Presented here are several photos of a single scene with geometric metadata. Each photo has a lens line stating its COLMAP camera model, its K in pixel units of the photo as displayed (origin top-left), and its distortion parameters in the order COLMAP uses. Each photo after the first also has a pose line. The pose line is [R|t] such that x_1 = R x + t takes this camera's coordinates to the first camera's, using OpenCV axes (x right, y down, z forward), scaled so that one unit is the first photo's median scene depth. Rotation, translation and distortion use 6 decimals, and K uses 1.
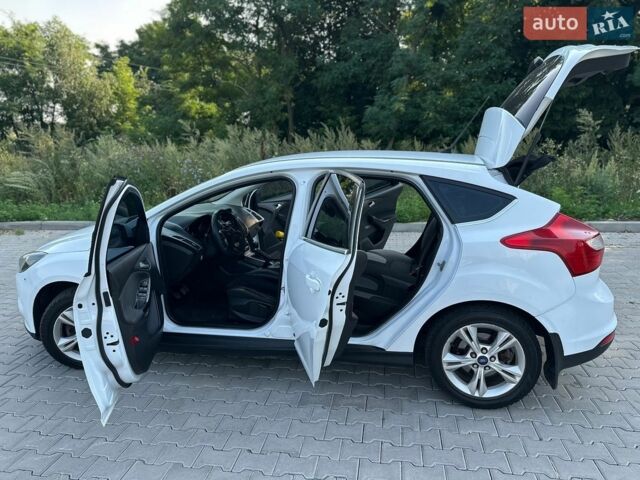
lens RADIAL K [[449.4, 0, 318.6], [0, 449.4, 239.5], [0, 0, 1]] dist [0.023426, -0.032346]
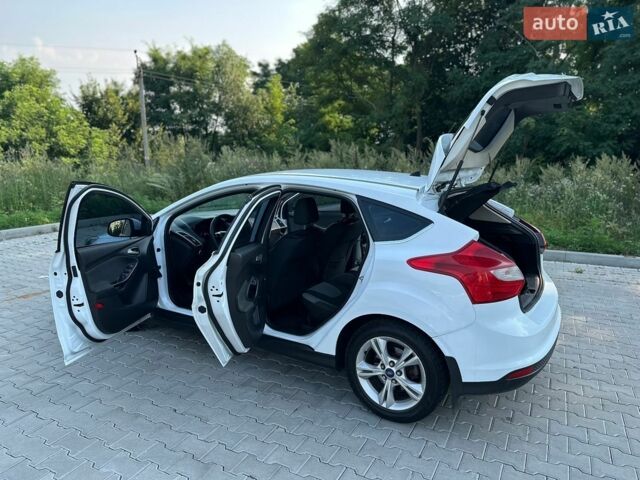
lens RADIAL K [[449.4, 0, 321.1], [0, 449.4, 237.6], [0, 0, 1]] dist [0.023426, -0.032346]
pose [[0.949791, 0.087482, -0.300406, 0.157118], [-0.096142, 0.995267, -0.014138, -0.005286], [0.297748, 0.042310, 0.953706, -0.019921]]
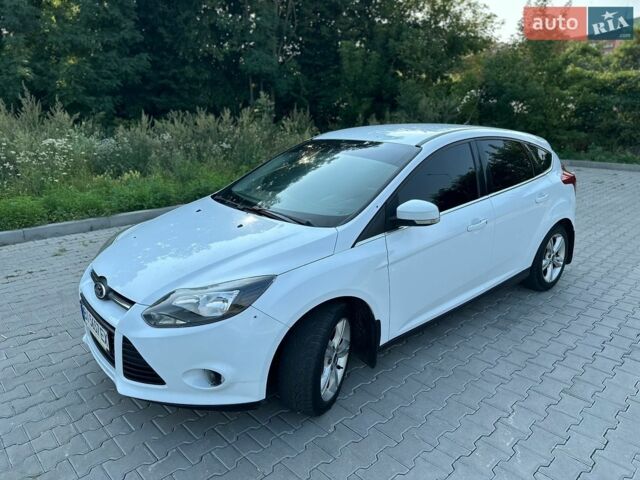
lens RADIAL K [[449.4, 0, 318.5], [0, 449.4, 240.4], [0, 0, 1]] dist [0.023426, -0.032346]
pose [[0.596718, -0.194041, 0.778637, -0.426119], [0.154218, 0.979966, 0.126027, -0.037679], [-0.787492, 0.044877, 0.614688, 0.210327]]
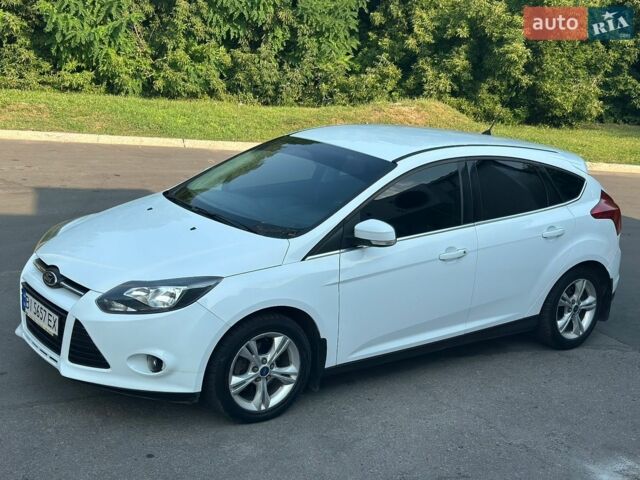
lens RADIAL K [[895.4, 0, 318.2], [0, 895.4, 241.7], [0, 0, 1]] dist [0.047637, 0.000000]
pose [[0.630644, -0.098650, 0.769777, -0.635937], [0.059742, 0.995116, 0.078583, -0.051077], [-0.773769, -0.003570, 0.633458, -0.013319]]
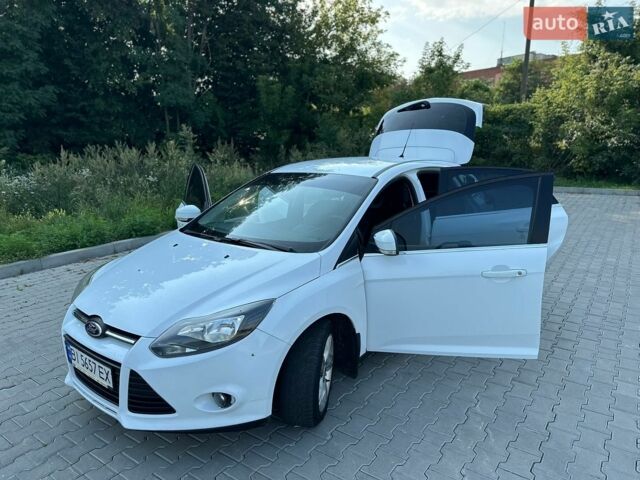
lens RADIAL K [[449.4, 0, 318.5], [0, 449.4, 243.0], [0, 0, 1]] dist [0.023426, -0.032346]
pose [[0.433027, -0.178866, 0.883456, -0.477687], [0.193460, 0.975716, 0.102720, -0.047787], [-0.880375, 0.126433, 0.457115, 0.231701]]
